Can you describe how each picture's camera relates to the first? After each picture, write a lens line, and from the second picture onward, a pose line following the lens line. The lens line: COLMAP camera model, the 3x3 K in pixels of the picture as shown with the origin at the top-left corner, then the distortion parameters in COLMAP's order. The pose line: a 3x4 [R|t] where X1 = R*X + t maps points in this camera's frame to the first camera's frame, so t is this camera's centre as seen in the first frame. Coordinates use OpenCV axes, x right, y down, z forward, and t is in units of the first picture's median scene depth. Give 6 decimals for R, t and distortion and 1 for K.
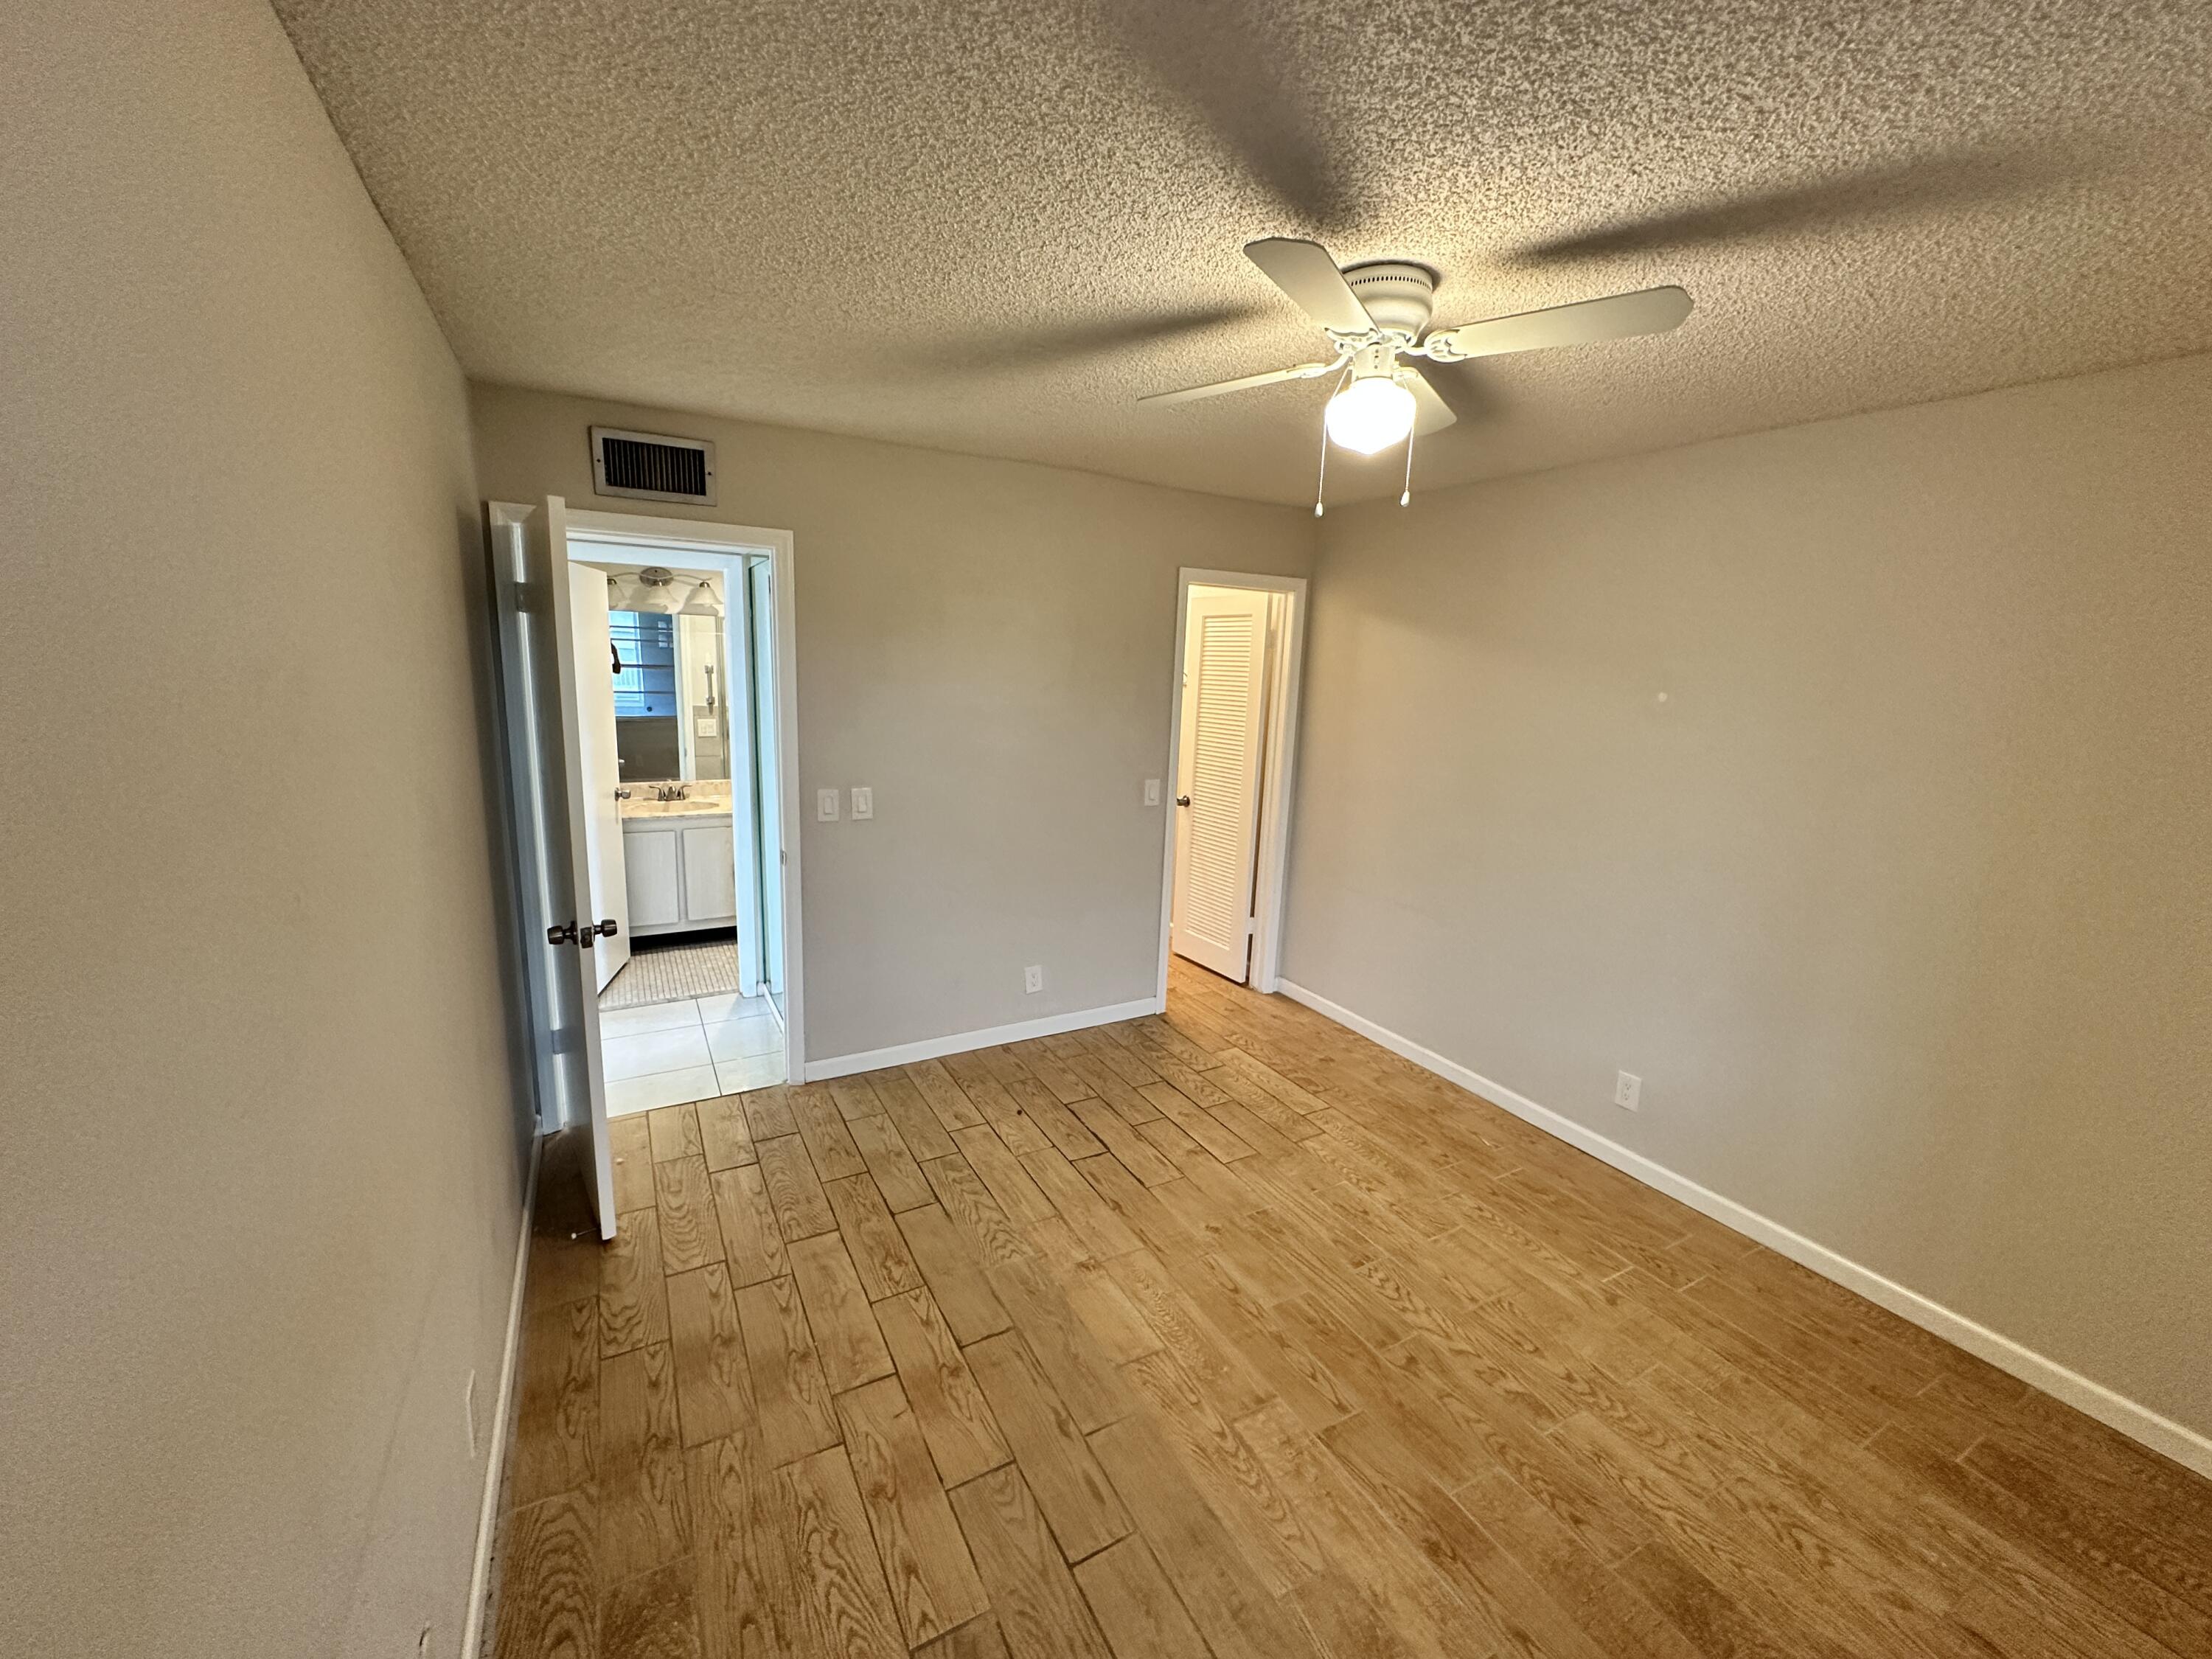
lens RADIAL K [[884.0, 0, 1104.5], [0, 884.0, 829.8], [0, 0, 1]] dist [-0.002410, 0.000669]
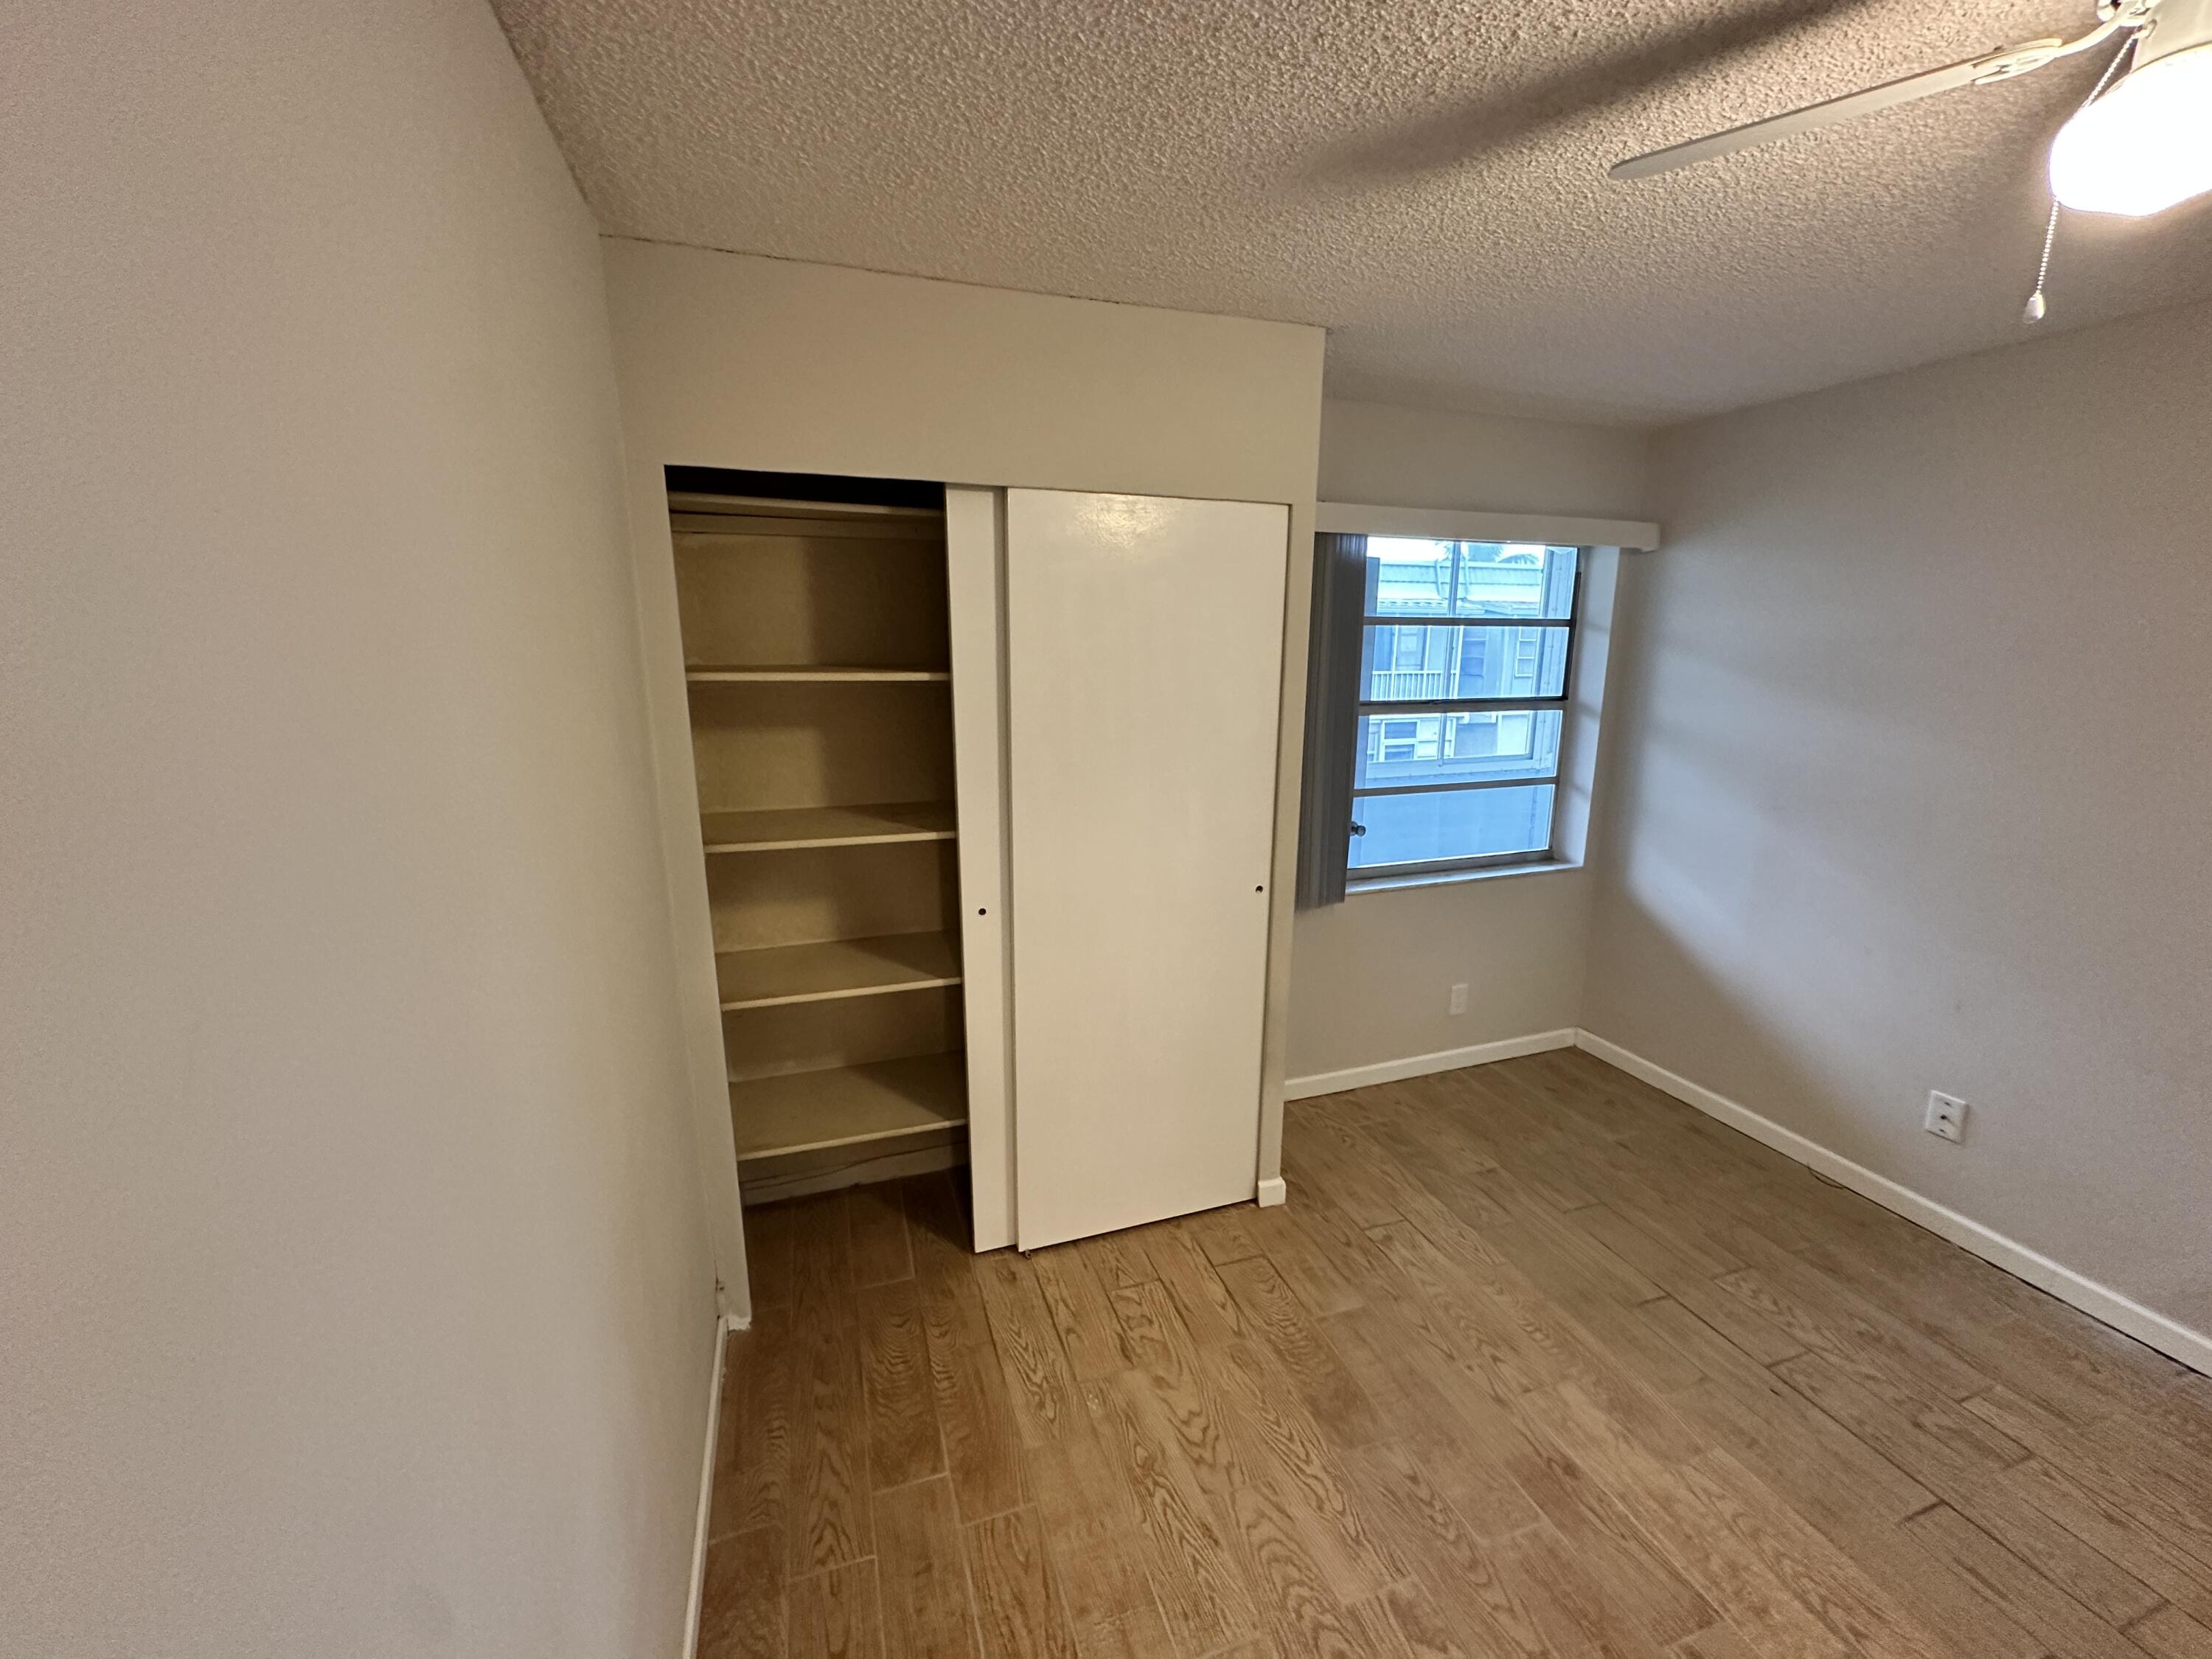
lens RADIAL K [[884.0, 0, 1104.5], [0, 884.0, 829.8], [0, 0, 1]] dist [-0.002410, 0.000669]
pose [[-0.984269, -0.073061, 0.160864, 0.751522], [-0.004062, 0.919609, 0.392815, -0.279337], [-0.176631, 0.385982, -0.905439, 1.638853]]
